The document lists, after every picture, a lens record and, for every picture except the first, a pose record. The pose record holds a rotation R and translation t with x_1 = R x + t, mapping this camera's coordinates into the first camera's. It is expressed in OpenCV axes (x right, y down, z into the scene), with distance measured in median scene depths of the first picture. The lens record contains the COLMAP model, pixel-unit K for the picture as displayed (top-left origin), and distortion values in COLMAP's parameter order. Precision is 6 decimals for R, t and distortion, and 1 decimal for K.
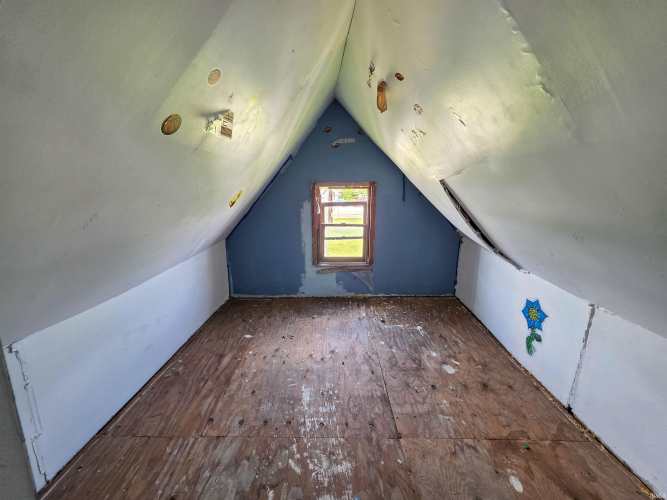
lens RADIAL K [[268.5, 0, 331.6], [0, 268.5, 246.9], [0, 0, 1]] dist [0.000504, -0.000298]
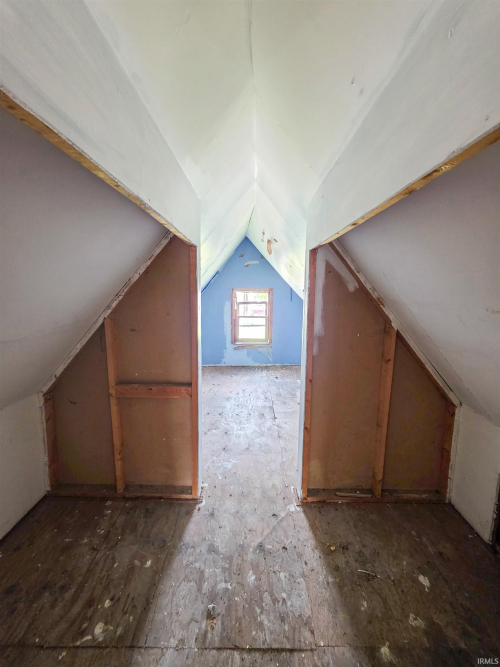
lens RADIAL K [[268.5, 0, 249.7], [0, 268.5, 332.9], [0, 0, 1]] dist [0.000504, -0.000298]
pose [[0.999970, 0.001527, 0.007574, 0.020517], [-0.001173, 0.998917, -0.046513, 0.077766], [-0.007637, 0.046503, 0.998889, -0.491430]]
